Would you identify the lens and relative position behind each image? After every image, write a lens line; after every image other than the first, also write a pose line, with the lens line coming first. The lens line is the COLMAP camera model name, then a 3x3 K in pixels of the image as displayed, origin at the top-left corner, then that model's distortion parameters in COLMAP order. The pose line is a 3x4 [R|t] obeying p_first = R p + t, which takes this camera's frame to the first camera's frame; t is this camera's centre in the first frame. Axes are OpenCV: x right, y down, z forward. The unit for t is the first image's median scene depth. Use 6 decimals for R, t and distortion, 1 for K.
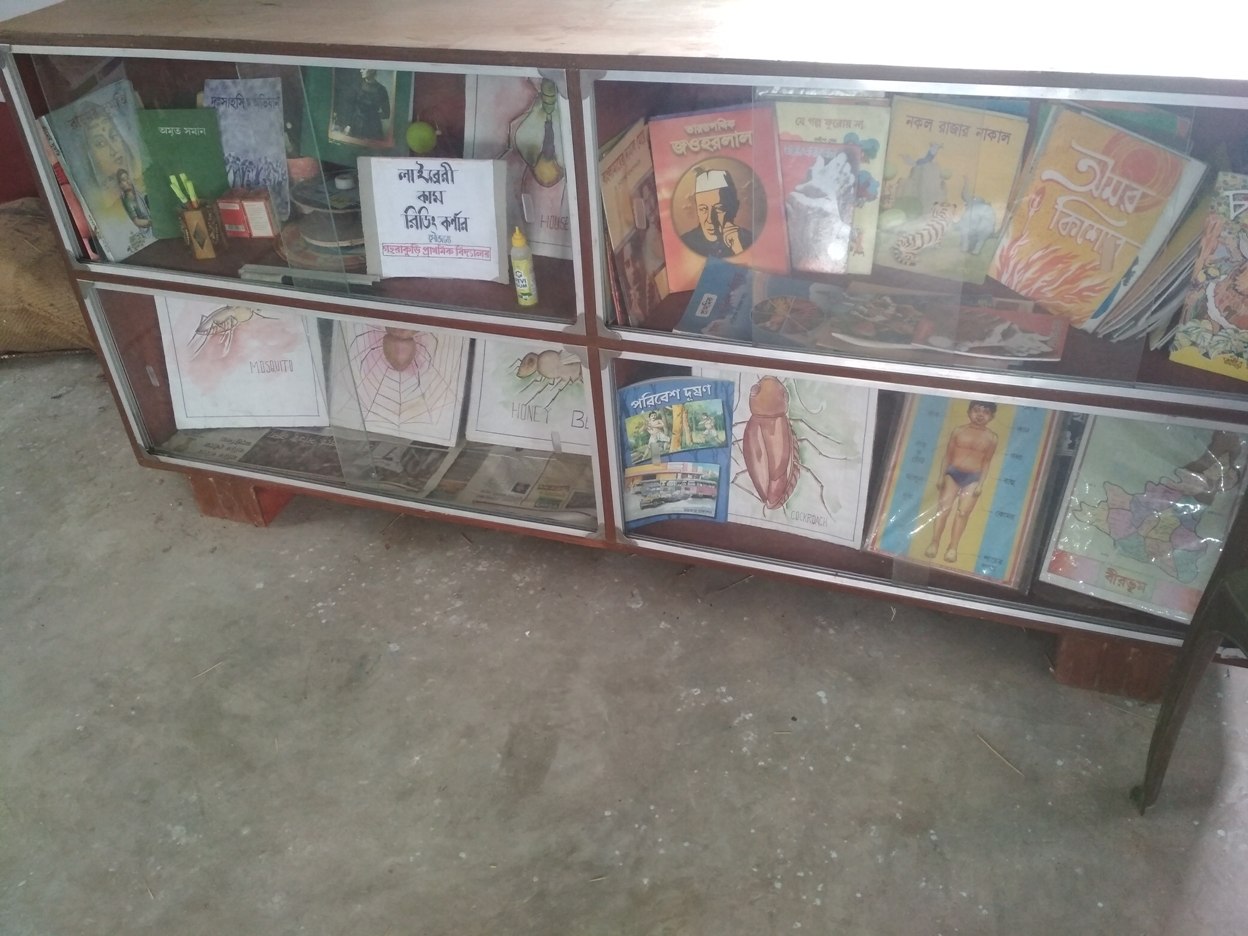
lens RADIAL K [[1090.8, 0, 626.1], [0, 1090.8, 485.5], [0, 0, 1]] dist [0.090851, -0.216119]
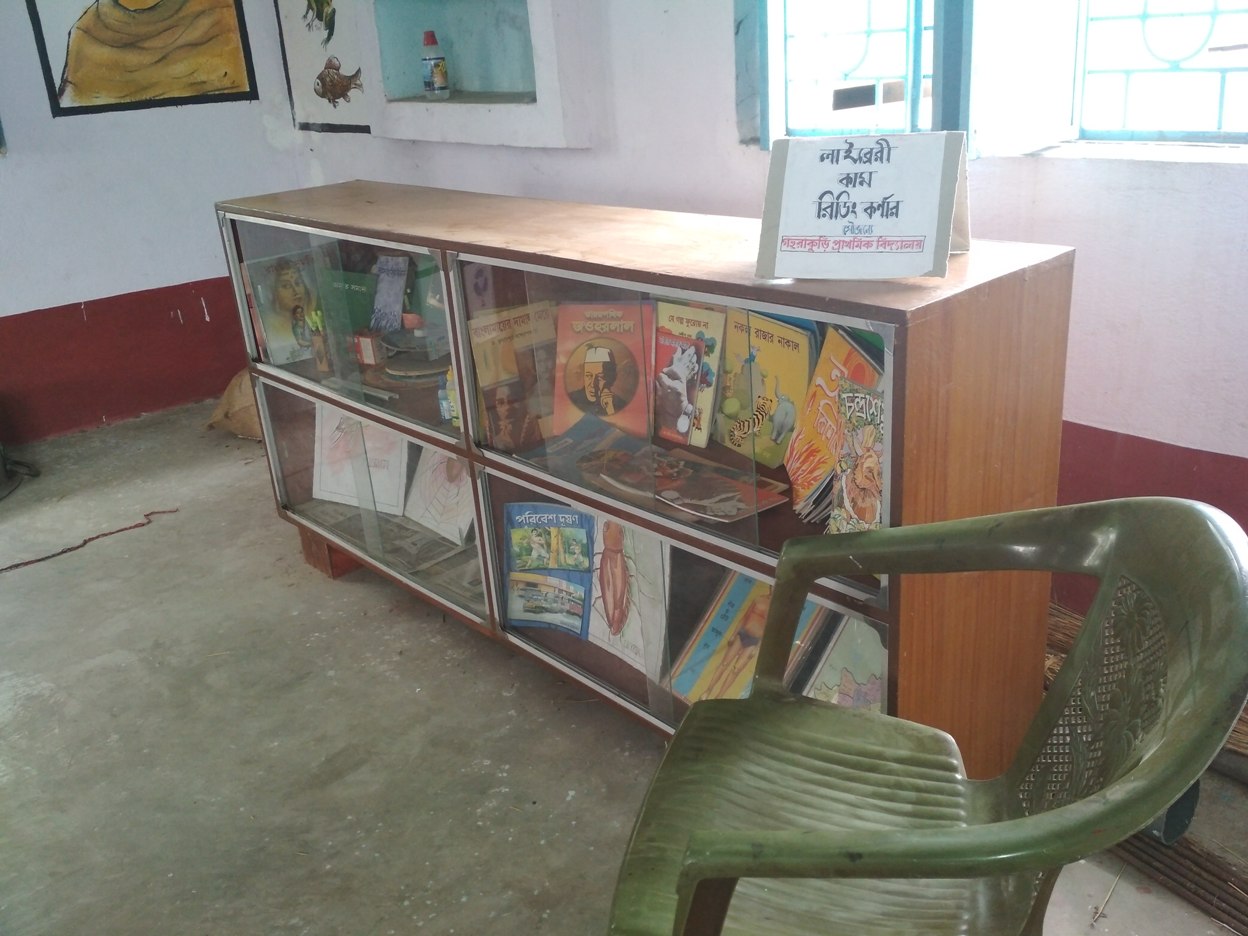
lens RADIAL K [[1133.2, 0, 629.5], [0, 1133.2, 468.7], [0, 0, 1]] dist [0.107522, -0.205397]
pose [[0.875065, 0.167578, -0.454069, 0.684329], [-0.263732, 0.951732, -0.157011, 0.039695], [0.405840, 0.257147, 0.877023, -0.089895]]
